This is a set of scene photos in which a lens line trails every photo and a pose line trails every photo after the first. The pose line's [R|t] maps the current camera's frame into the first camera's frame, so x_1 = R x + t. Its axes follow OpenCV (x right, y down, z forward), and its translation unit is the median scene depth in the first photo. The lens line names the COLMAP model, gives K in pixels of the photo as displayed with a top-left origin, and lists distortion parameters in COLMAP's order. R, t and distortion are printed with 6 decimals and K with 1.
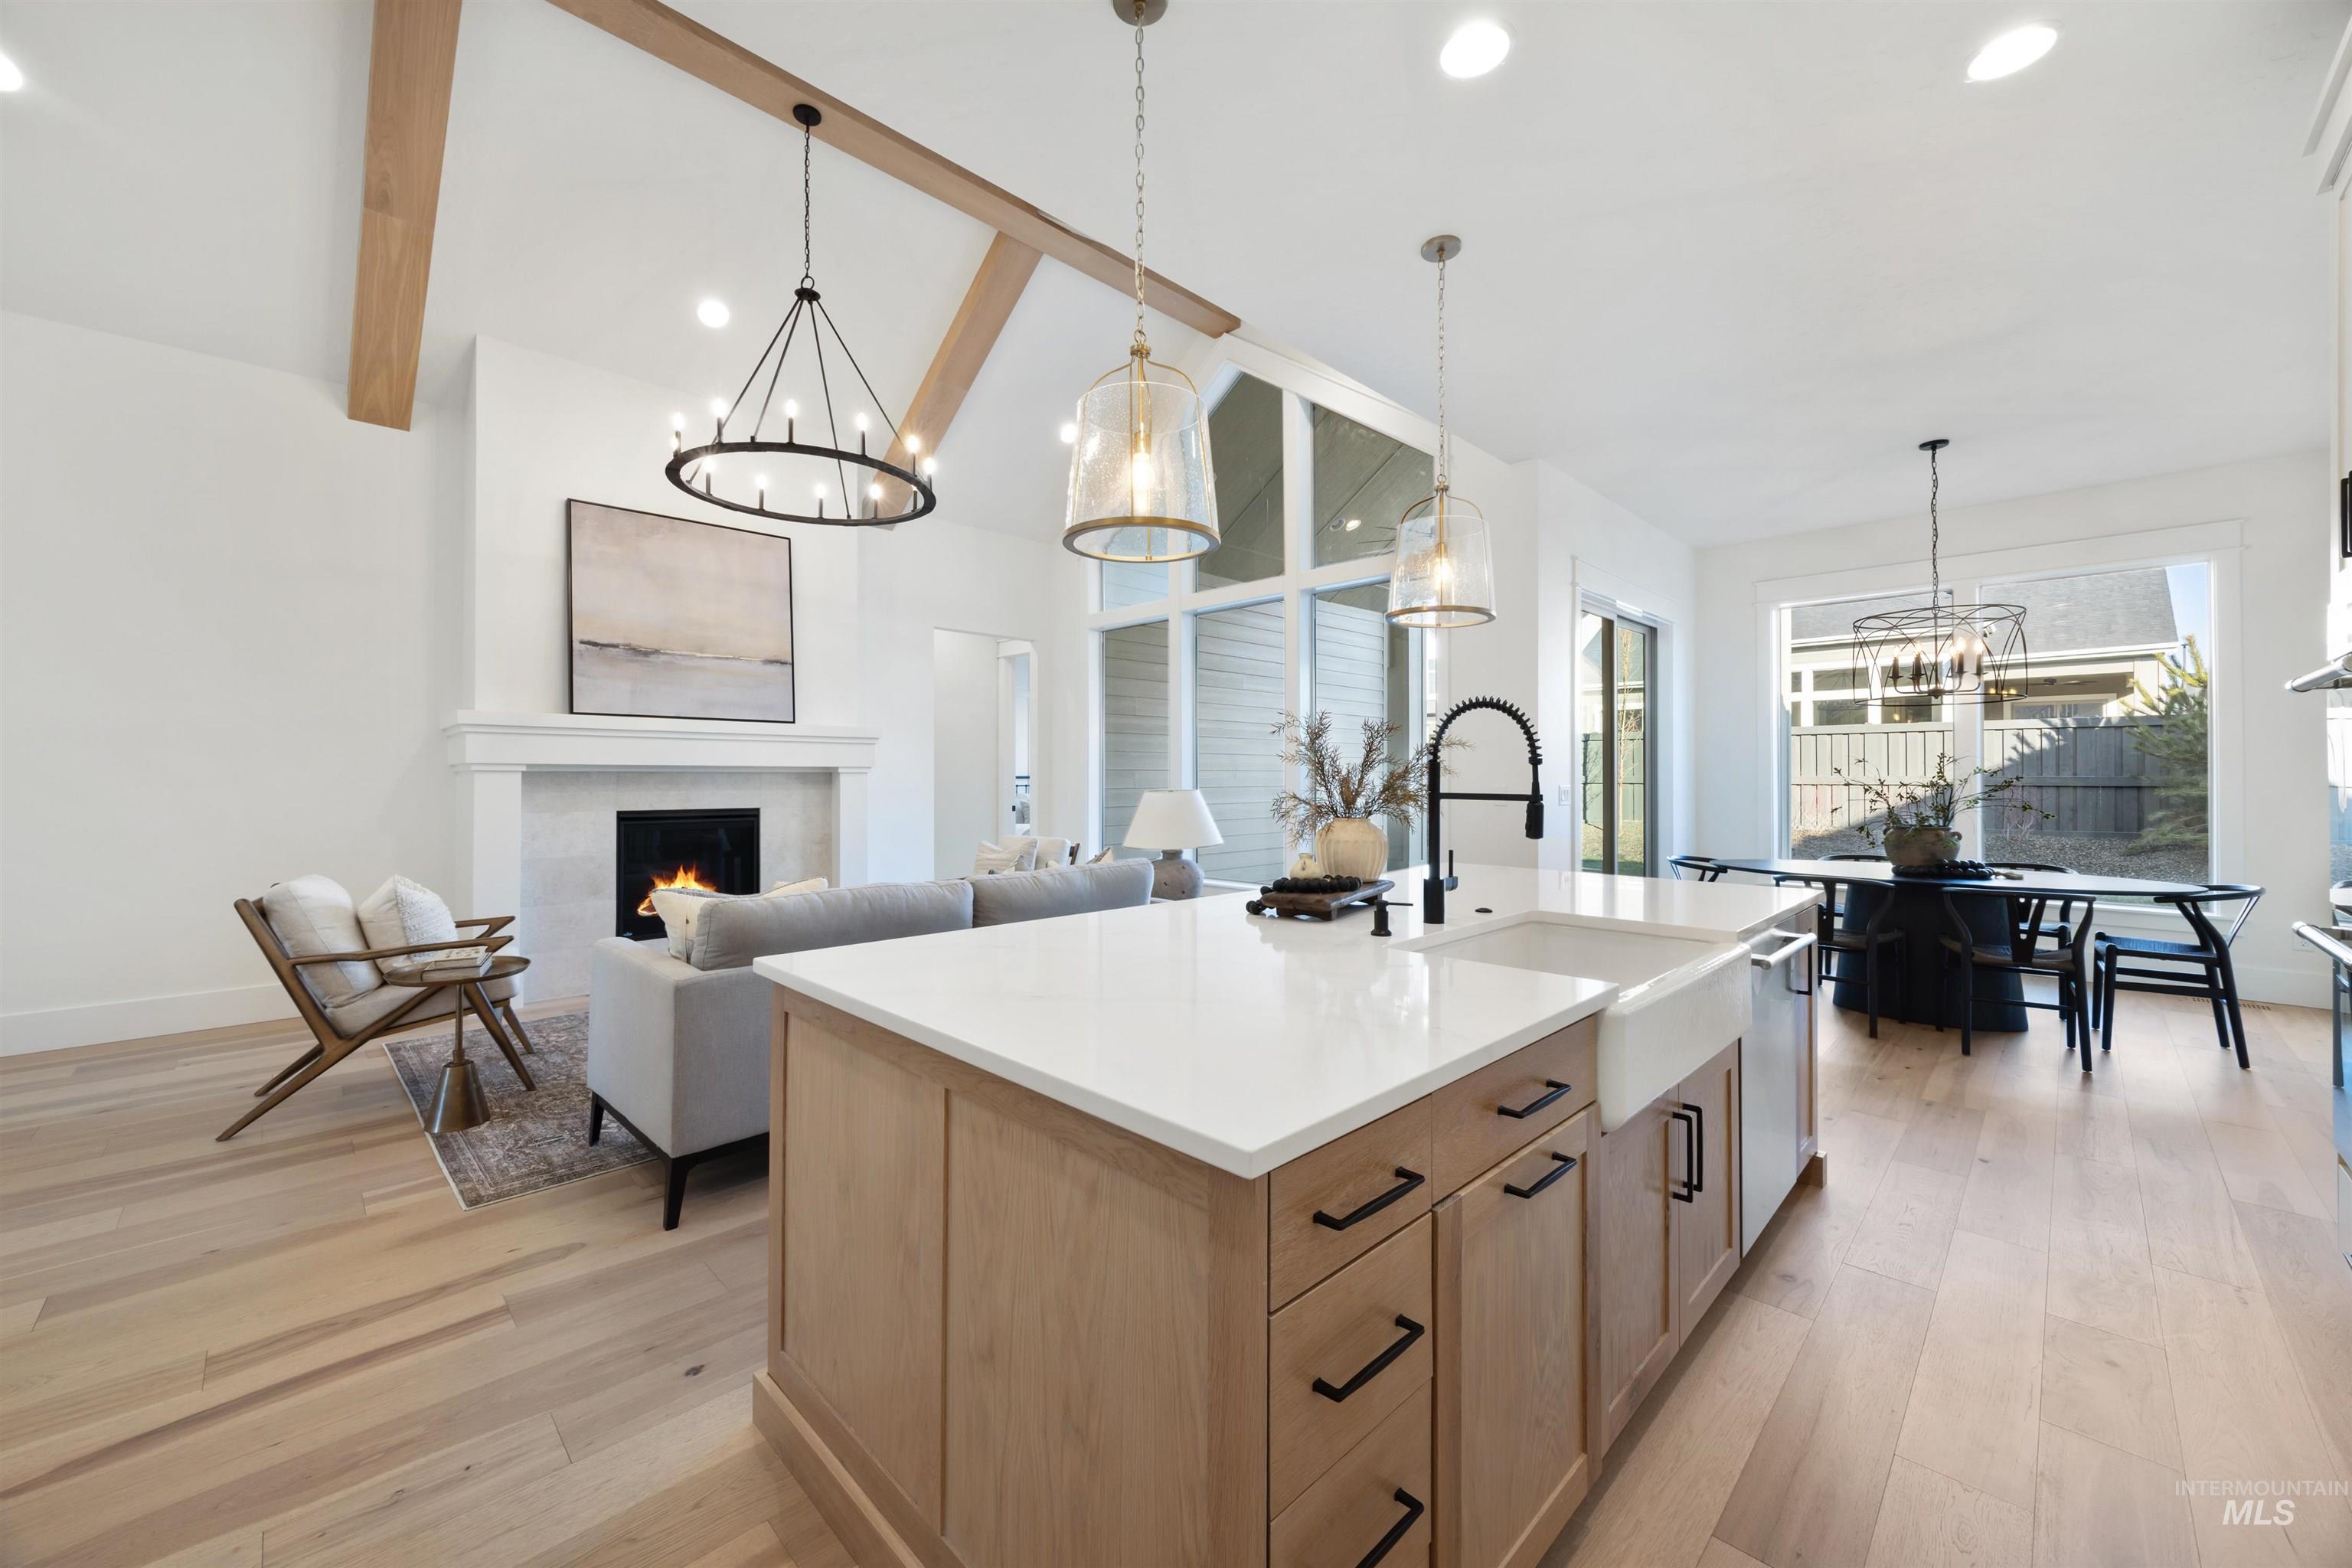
lens RADIAL K [[898.4, 0, 1181.0], [0, 898.4, 767.4], [0, 0, 1]] dist [0.001964, 0.000163]
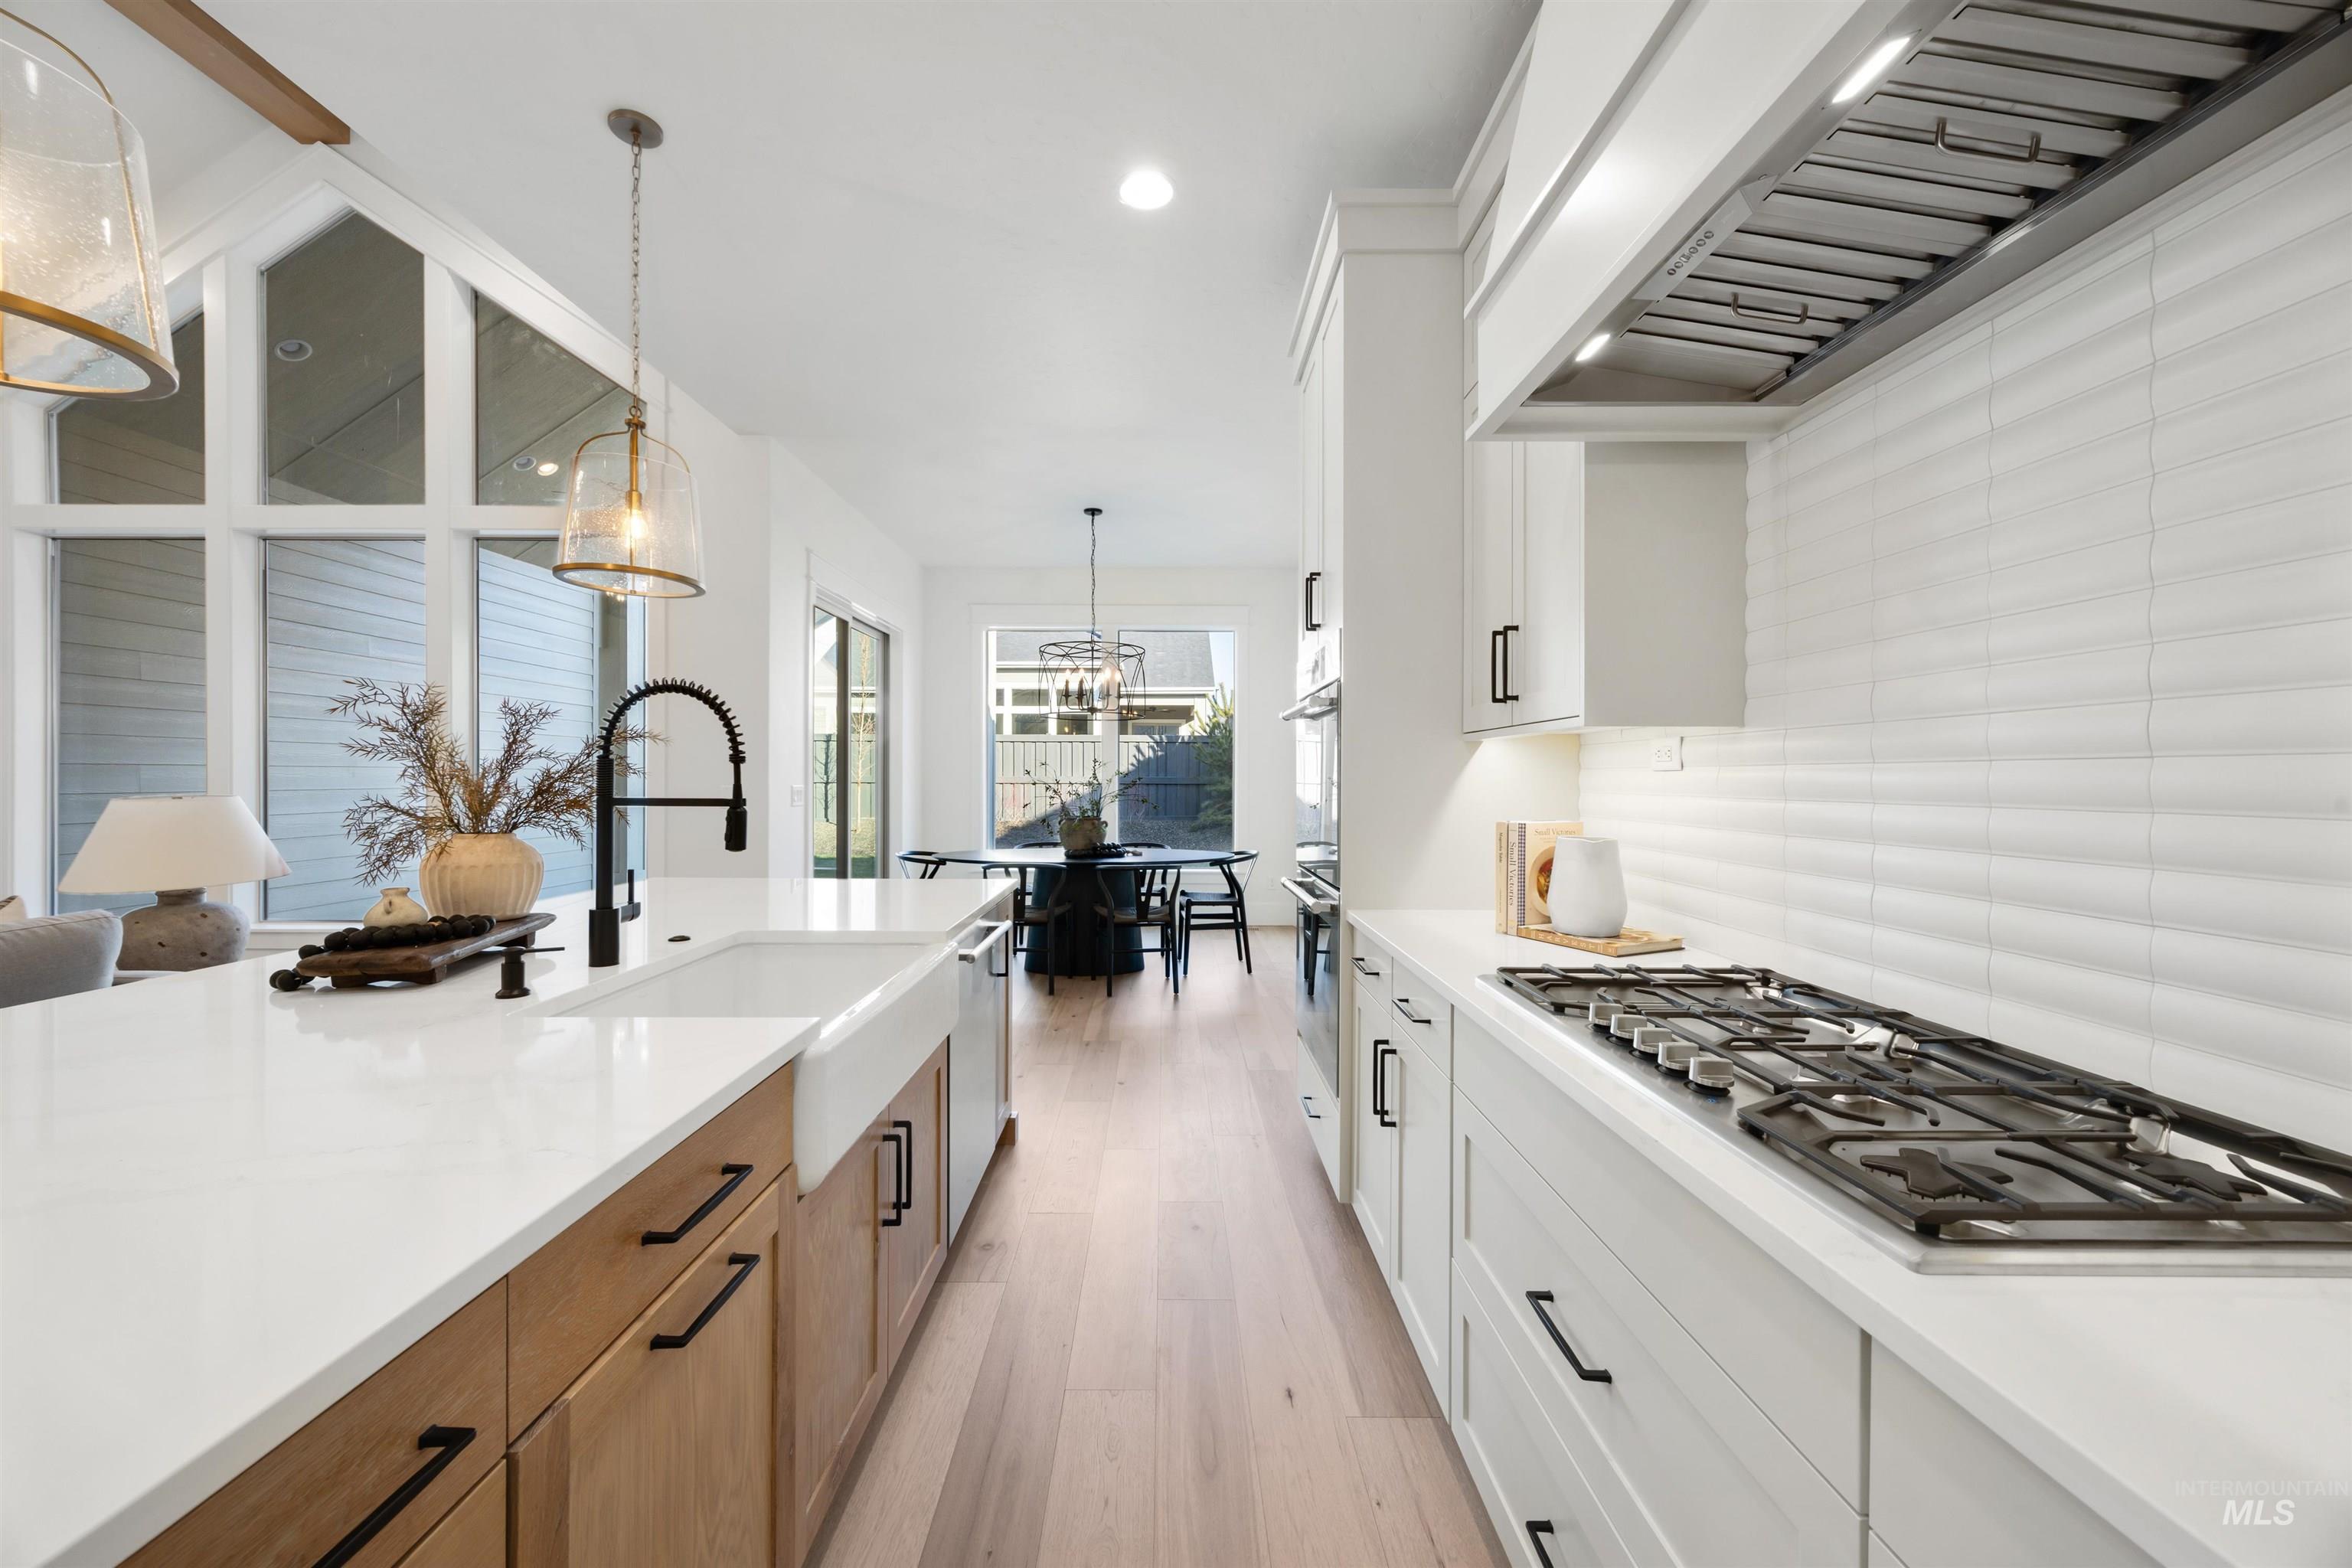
lens RADIAL K [[887.7, 0, 1168.1], [0, 887.7, 785.8], [0, 0, 1]] dist [0.001710, 0.000038]
pose [[0.706178, -0.005222, 0.708015, 0.061857], [-0.009812, 0.999805, 0.017162, -0.000132], [-0.707966, -0.019066, 0.705989, 0.085100]]
